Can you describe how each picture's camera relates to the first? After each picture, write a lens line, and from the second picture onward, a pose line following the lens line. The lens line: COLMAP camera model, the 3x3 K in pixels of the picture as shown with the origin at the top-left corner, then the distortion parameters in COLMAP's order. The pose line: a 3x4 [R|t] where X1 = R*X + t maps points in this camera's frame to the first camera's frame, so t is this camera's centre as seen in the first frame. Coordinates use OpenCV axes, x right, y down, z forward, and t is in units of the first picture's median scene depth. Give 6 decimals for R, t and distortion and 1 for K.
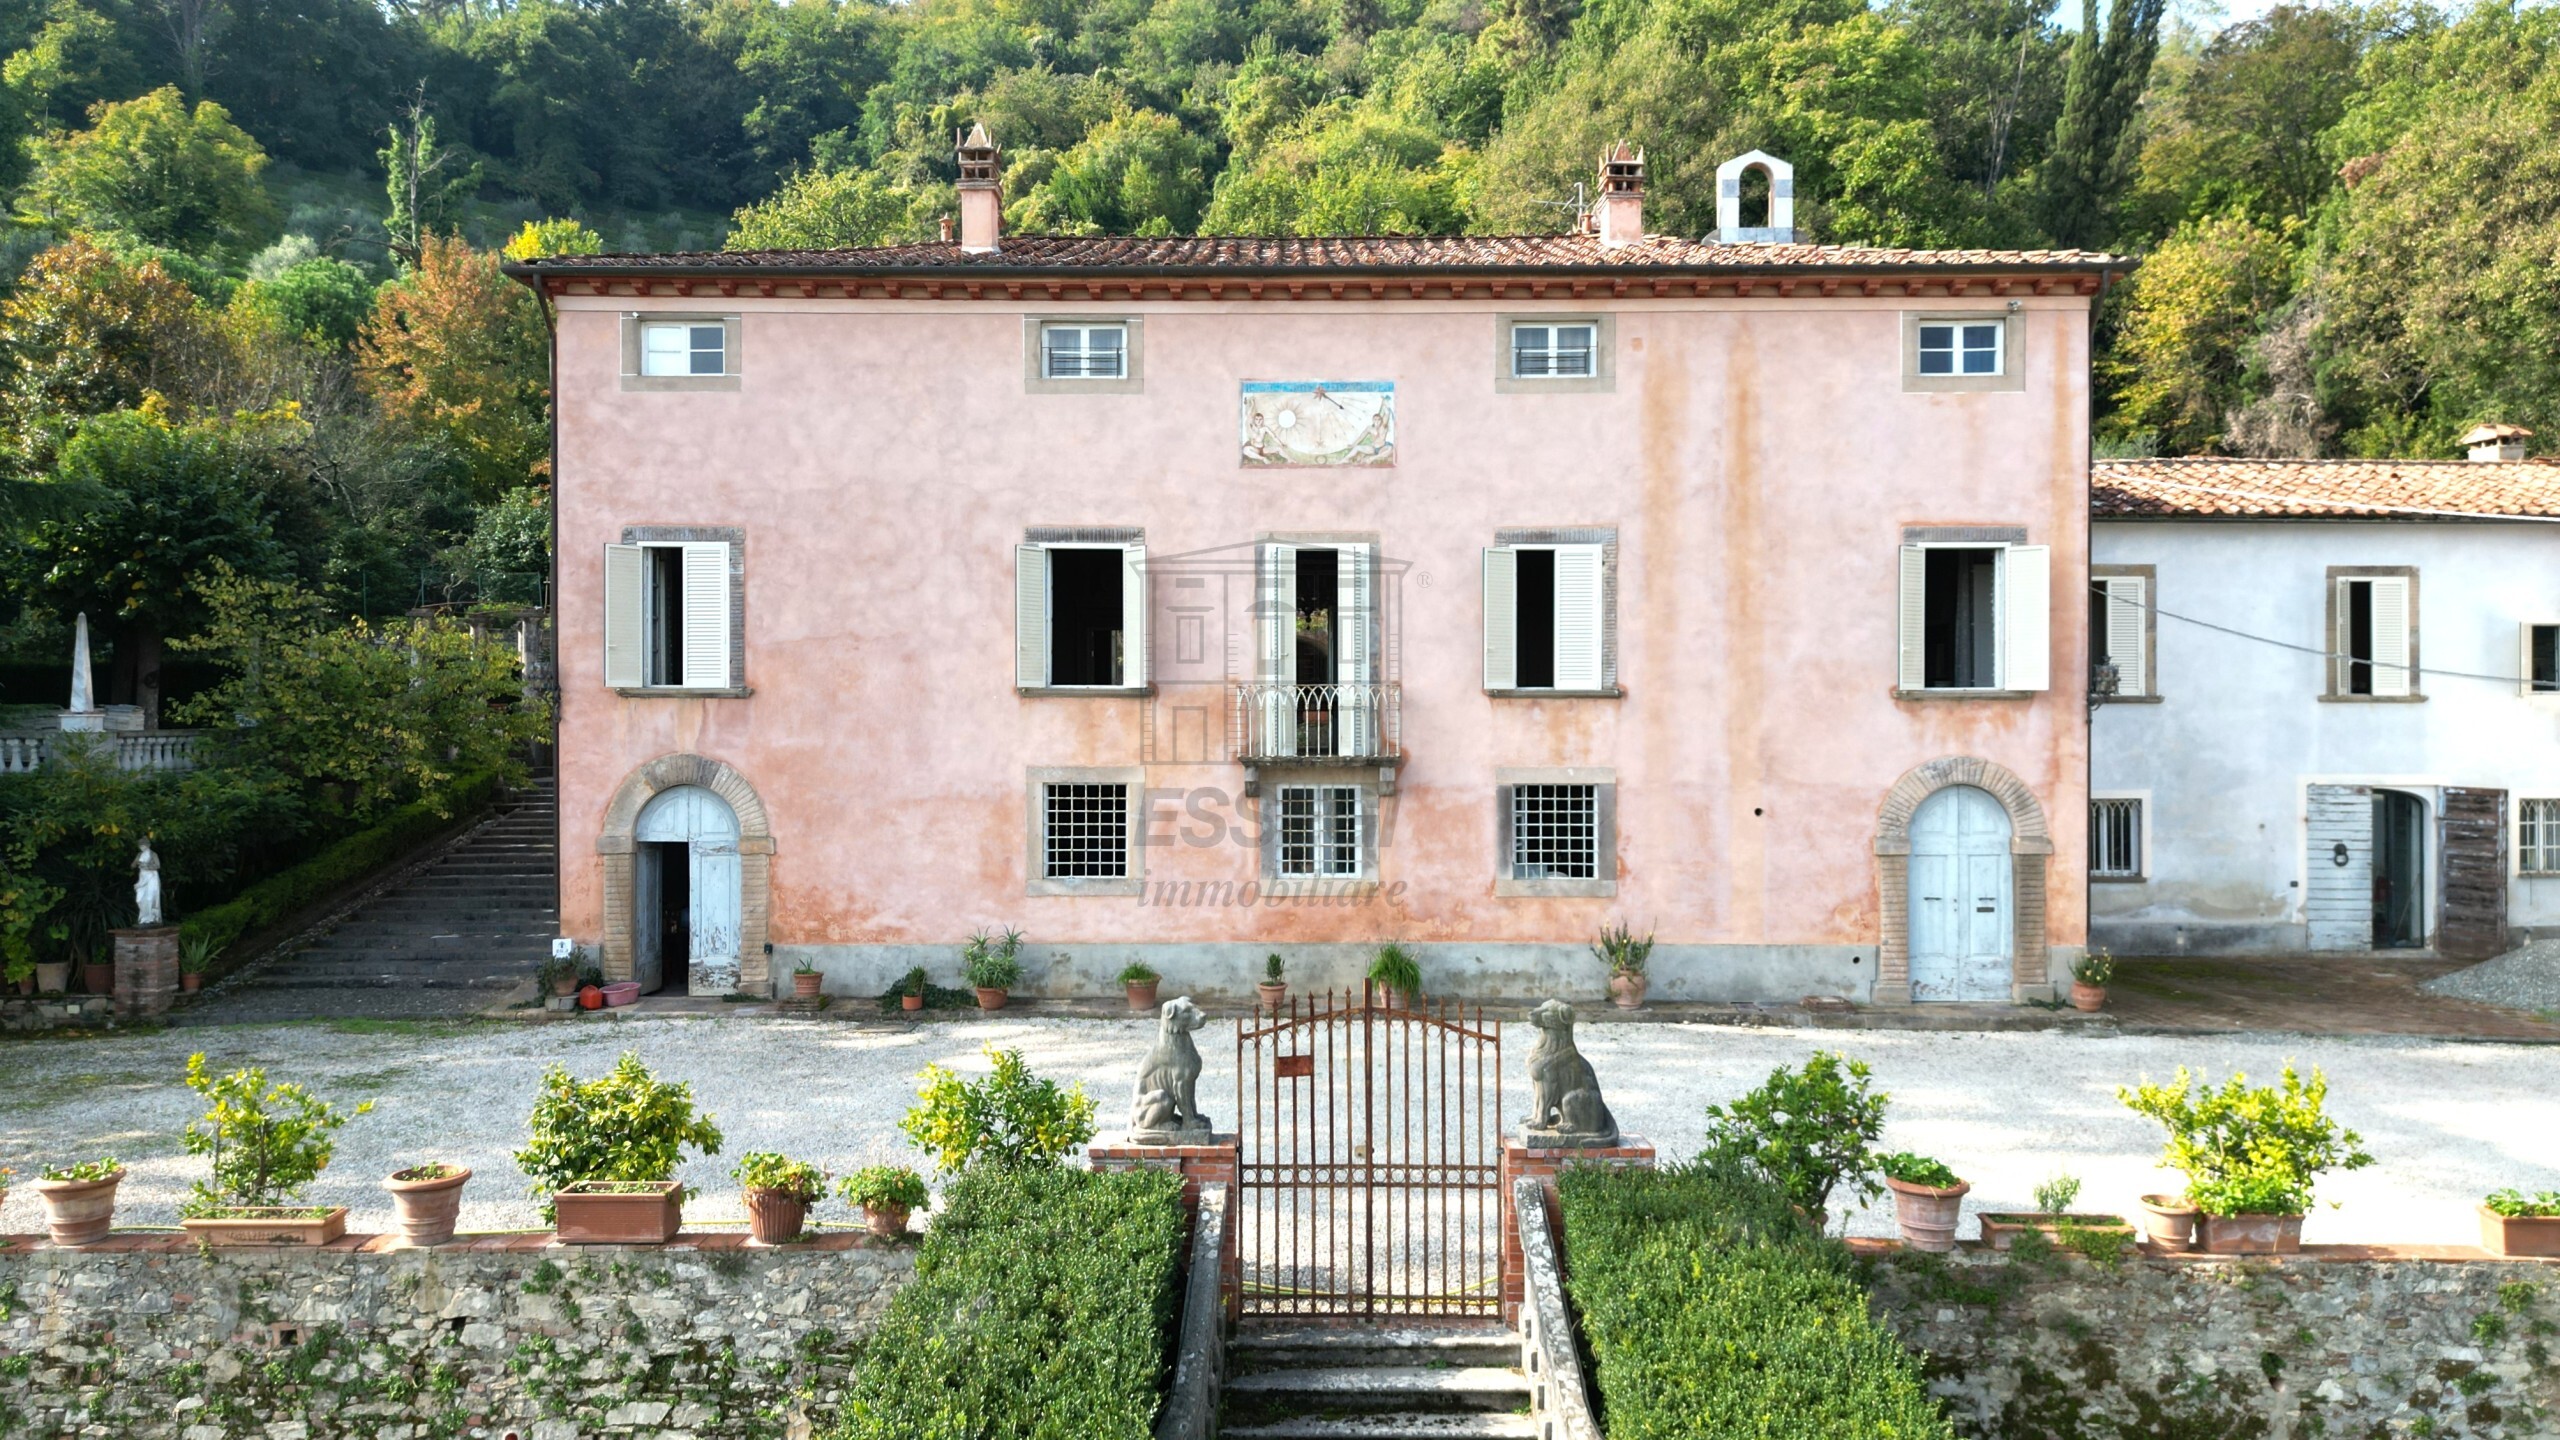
lens RADIAL K [[1803.8, 0, 1280.0], [0, 1803.8, 720.0], [0, 0, 1]] dist [0.000783, -0.006220]
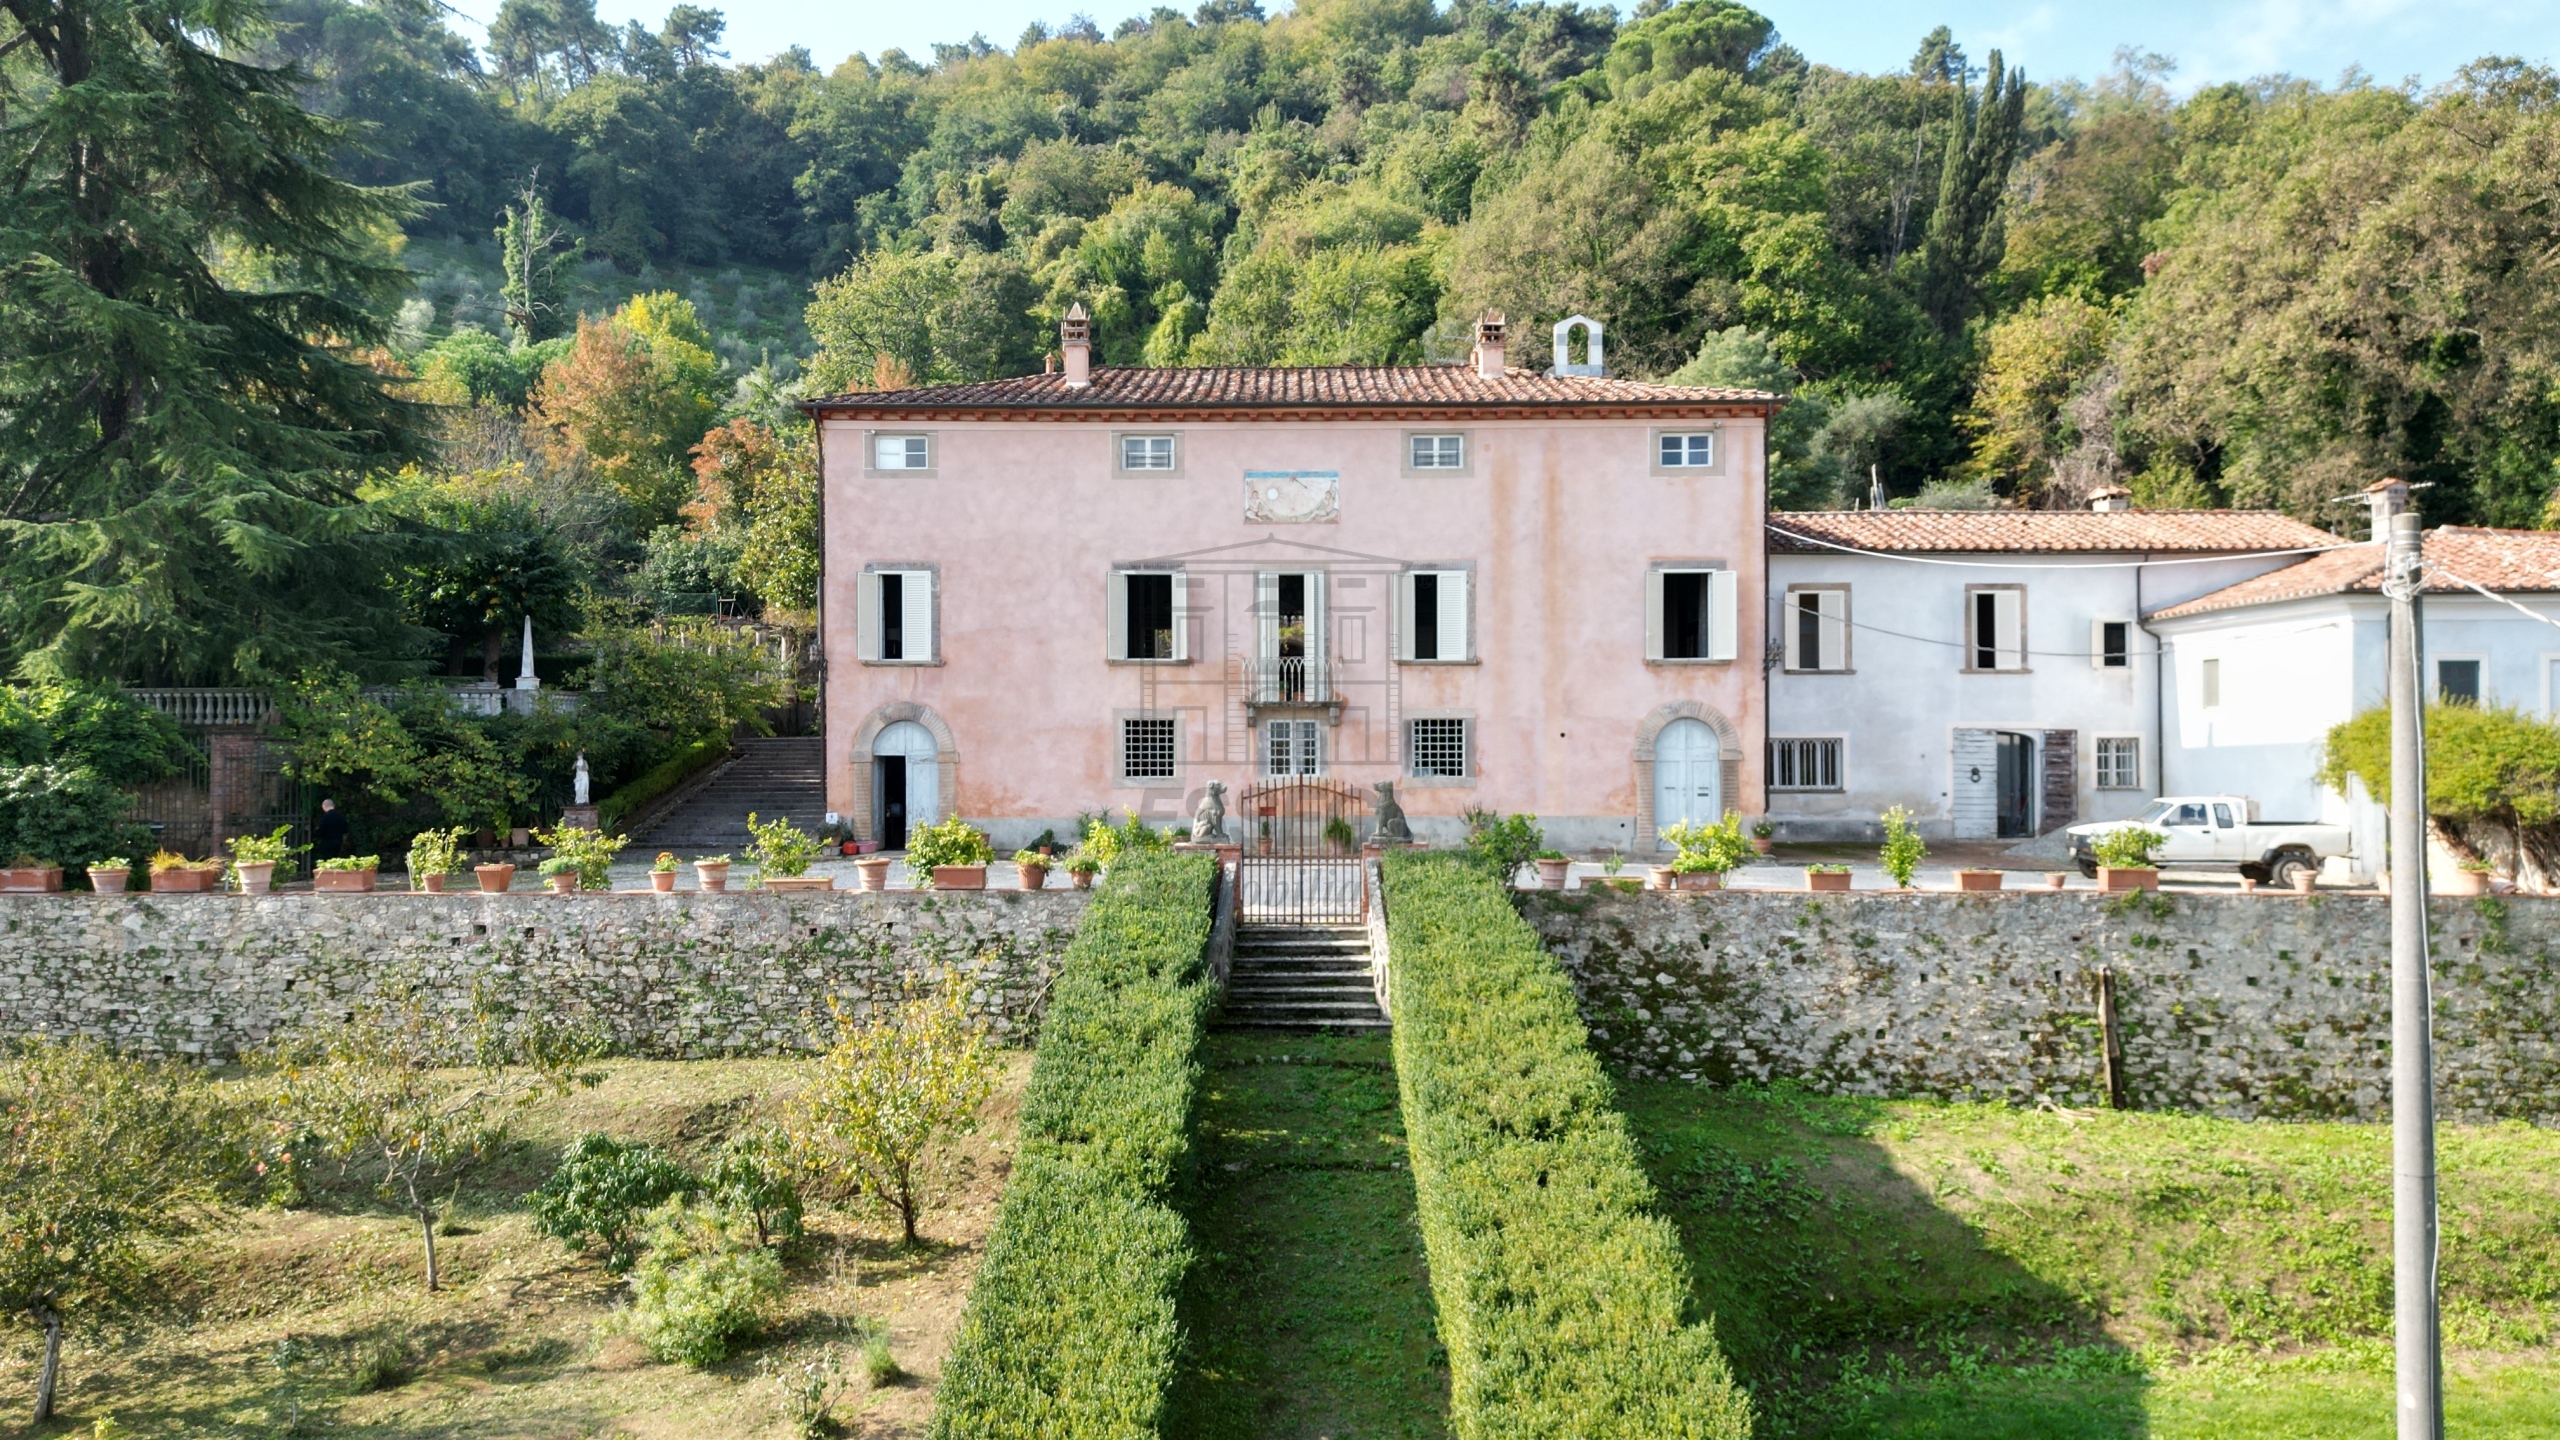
lens RADIAL K [[1803.8, 0, 1280.0], [0, 1803.8, 720.0], [0, 0, 1]] dist [0.000783, -0.006220]
pose [[0.999982, -0.002521, -0.005439, 0.016813], [0.002450, 0.999912, -0.013044, 0.051786], [0.005471, 0.013030, 0.999900, -0.559993]]
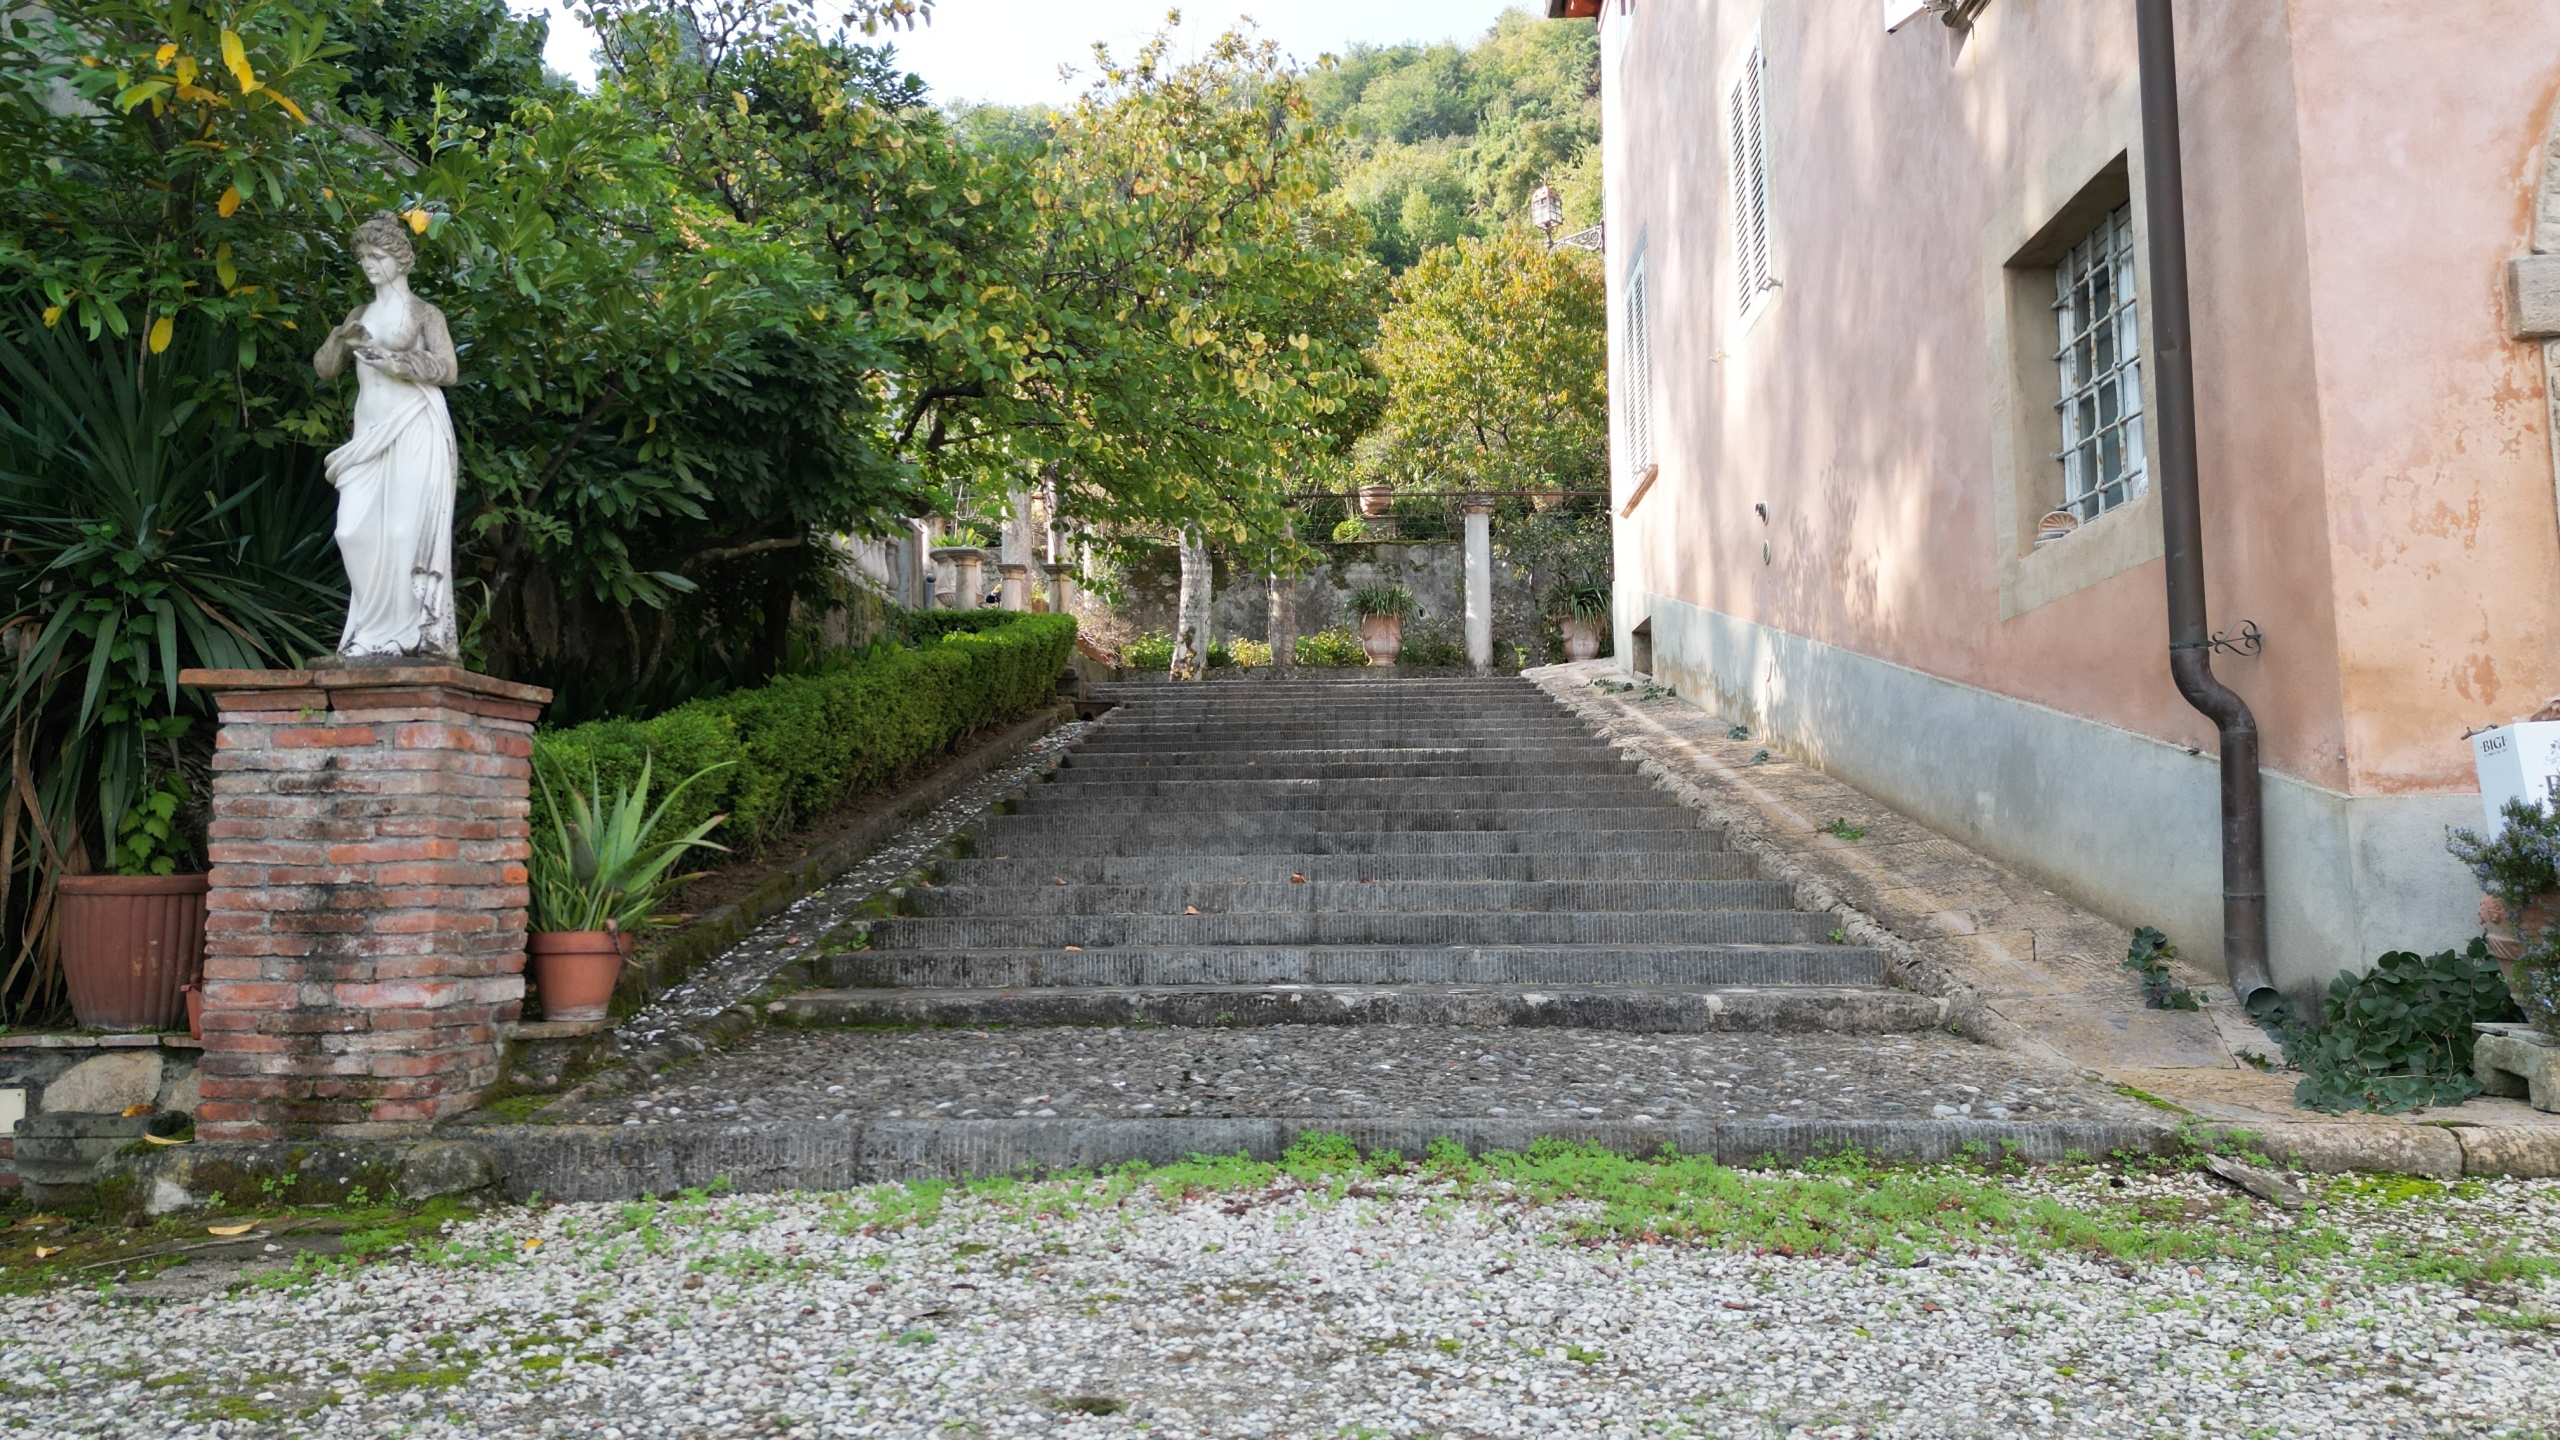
lens RADIAL K [[1761.6, 0, 1280.0], [0, 1761.6, 720.0], [0, 0, 1]] dist [0.002630, 0.000179]
pose [[0.998571, -0.012915, -0.051858, -0.453799], [0.008009, 0.995566, -0.093723, 0.119942], [0.052839, 0.093174, 0.994247, 0.709593]]
